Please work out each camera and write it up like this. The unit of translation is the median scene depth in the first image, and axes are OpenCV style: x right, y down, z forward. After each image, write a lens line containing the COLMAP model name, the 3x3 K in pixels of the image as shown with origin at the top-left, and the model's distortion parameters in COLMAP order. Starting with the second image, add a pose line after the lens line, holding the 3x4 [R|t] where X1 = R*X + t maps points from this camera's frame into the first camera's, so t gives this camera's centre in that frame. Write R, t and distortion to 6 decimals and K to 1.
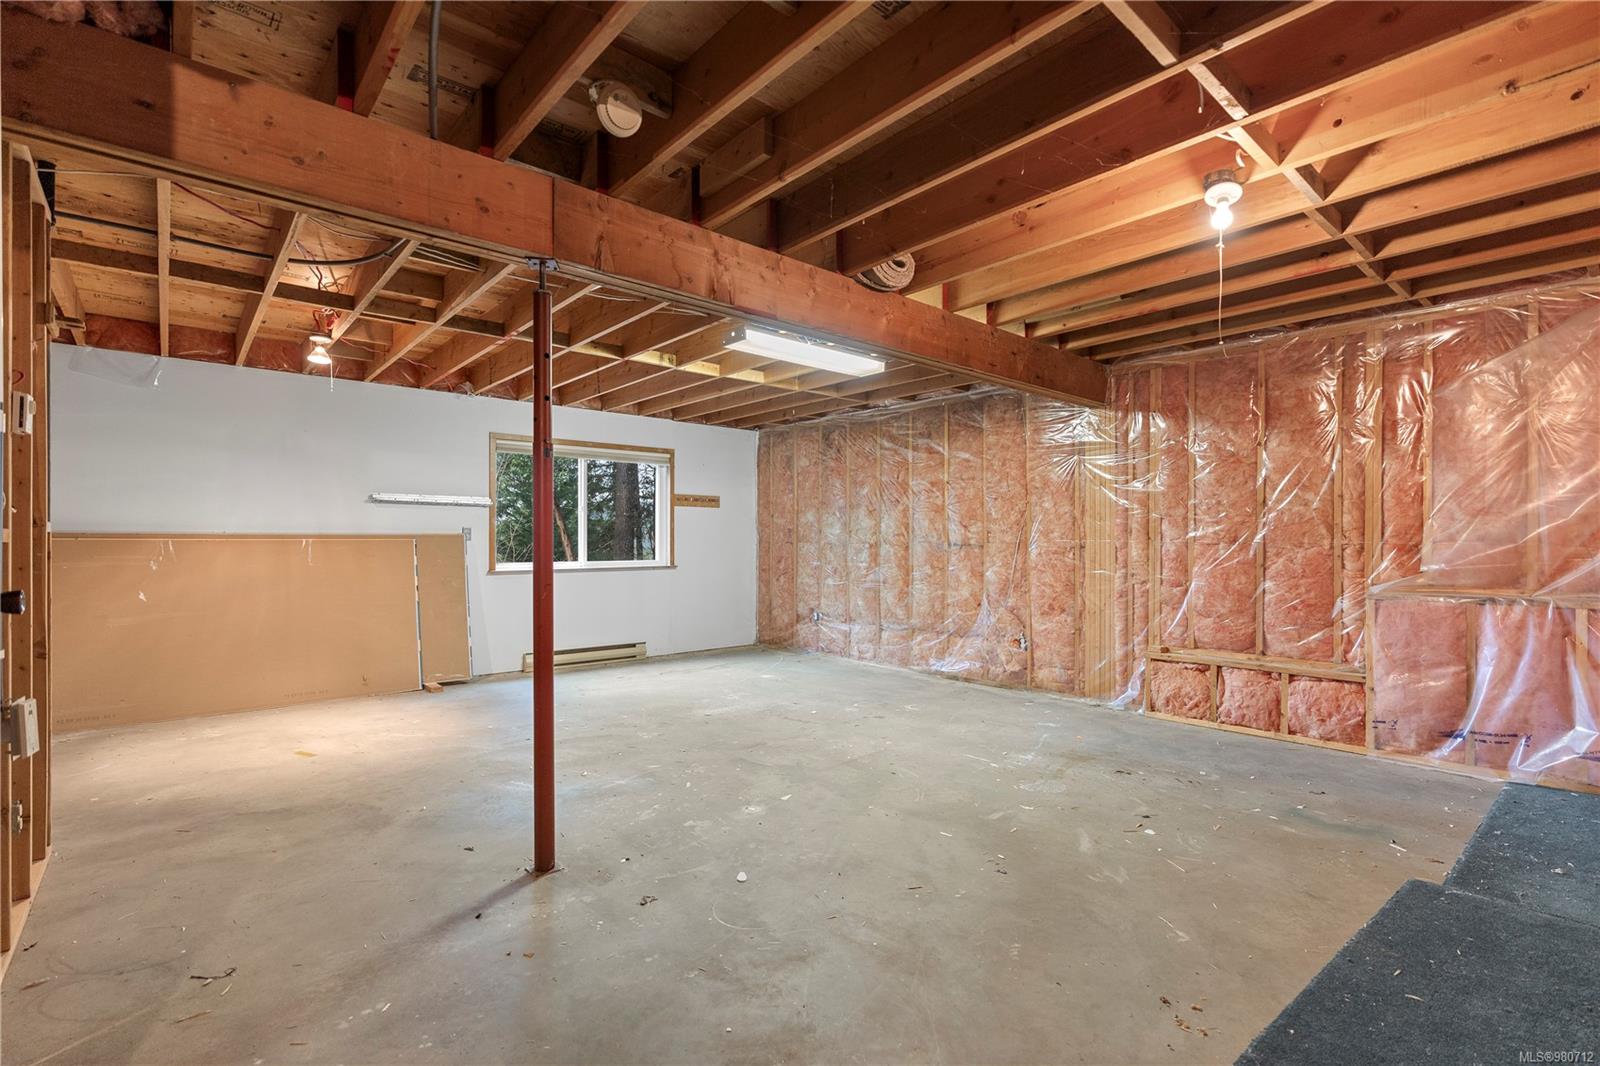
lens RADIAL K [[742.4, 0, 805.7], [0, 742.4, 531.4], [0, 0, 1]] dist [-0.009462, 0.003150]
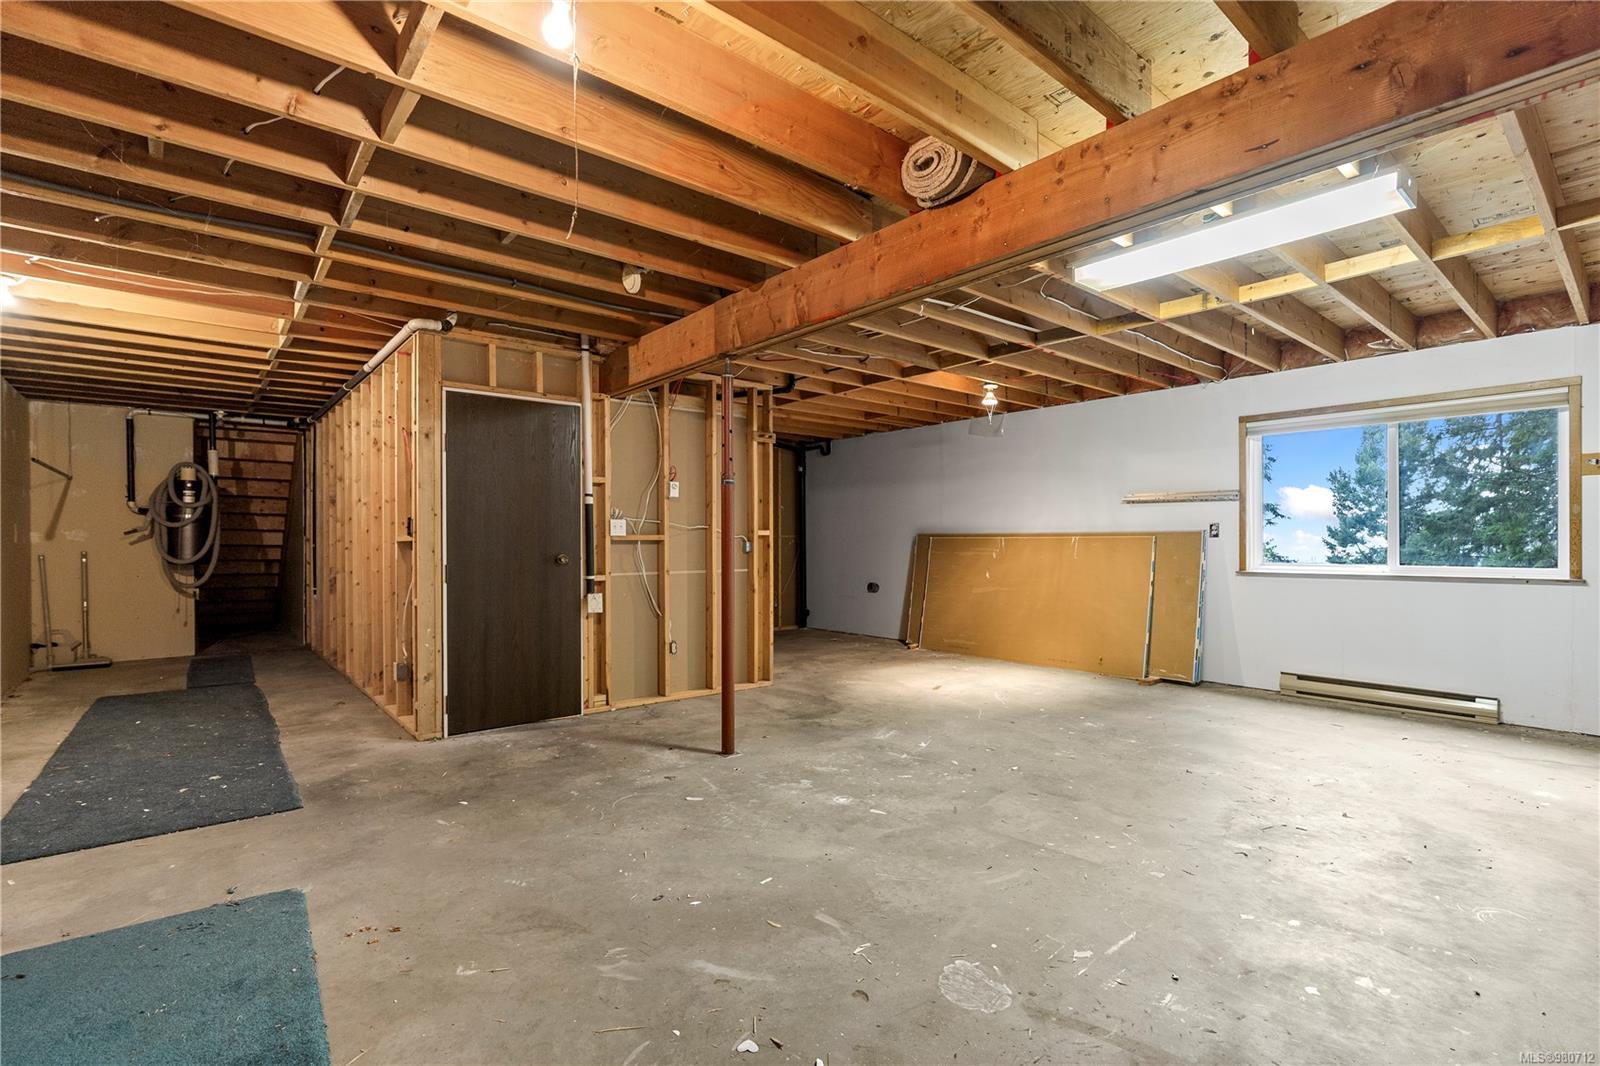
lens RADIAL K [[742.4, 0, 807.2], [0, 742.4, 547.7], [0, 0, 1]] dist [-0.009462, 0.003150]
pose [[-0.024107, 0.010459, -0.999655, 0.859751], [0.016058, 0.999820, 0.010073, 0.013019], [0.999580, -0.015810, -0.024271, 0.887778]]
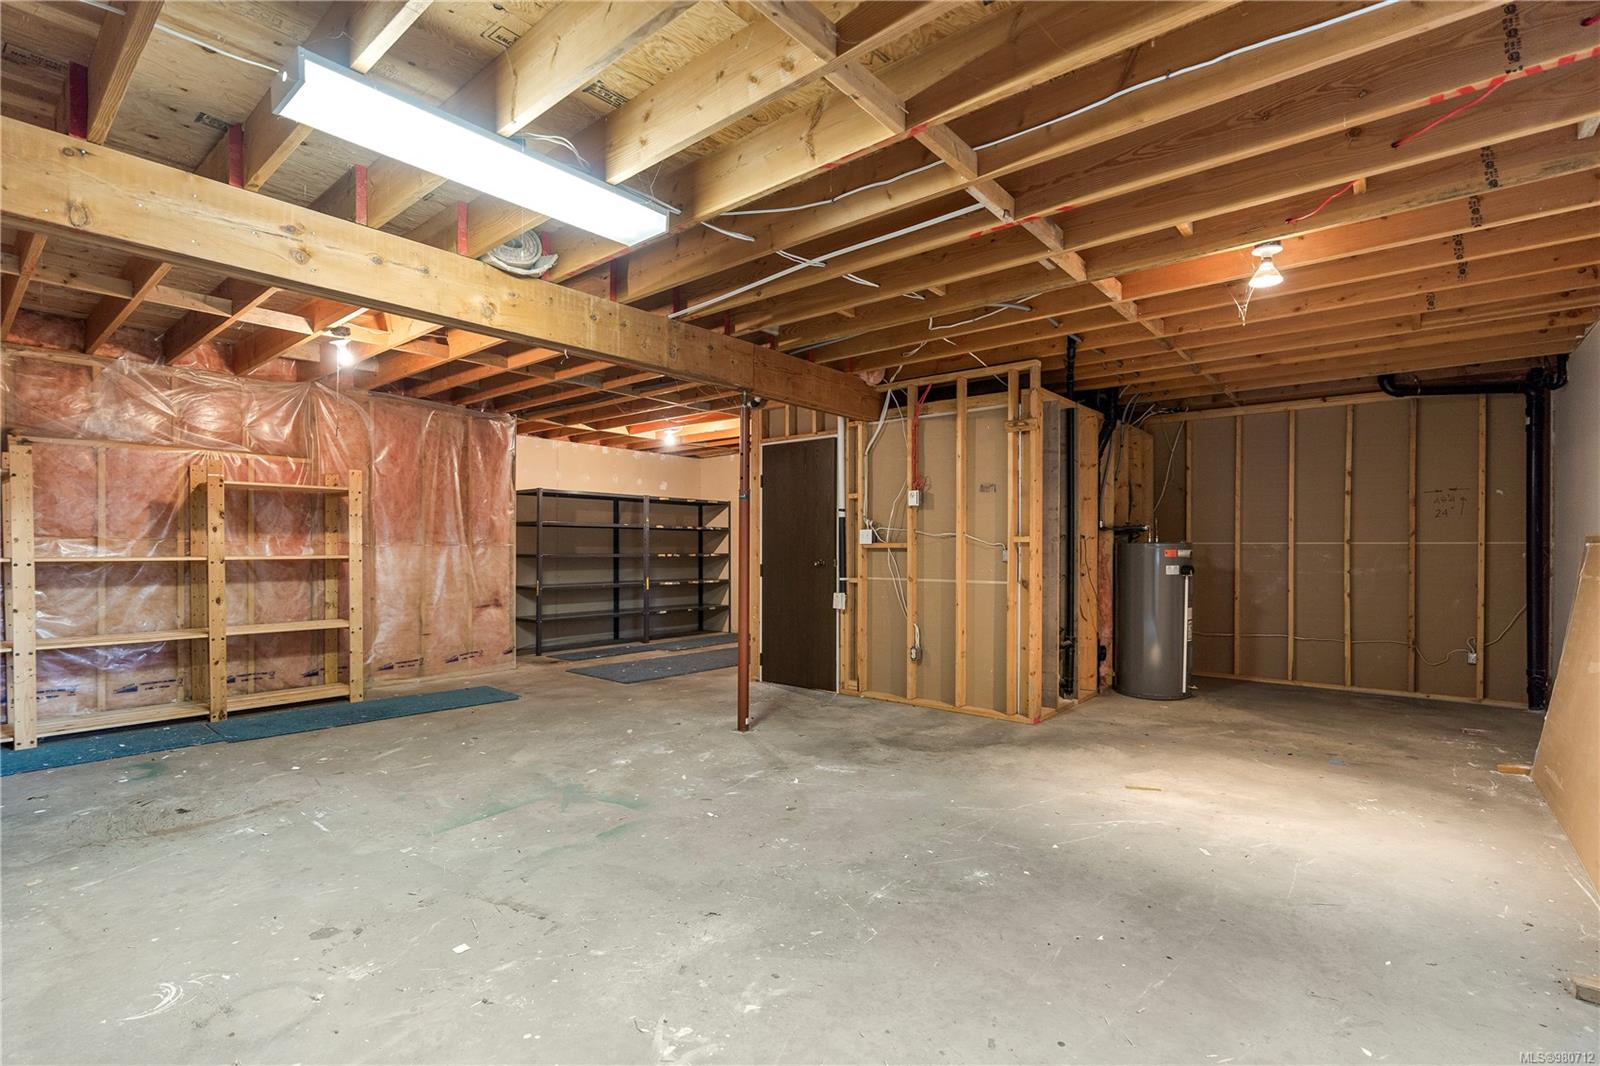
lens RADIAL K [[742.4, 0, 788.7], [0, 742.4, 543.2], [0, 0, 1]] dist [-0.009462, 0.003150]
pose [[-0.991014, -0.003470, -0.133715, -0.162329], [-0.000165, 0.999694, -0.024725, 0.037160], [0.133760, -0.024481, -0.990711, 2.049406]]
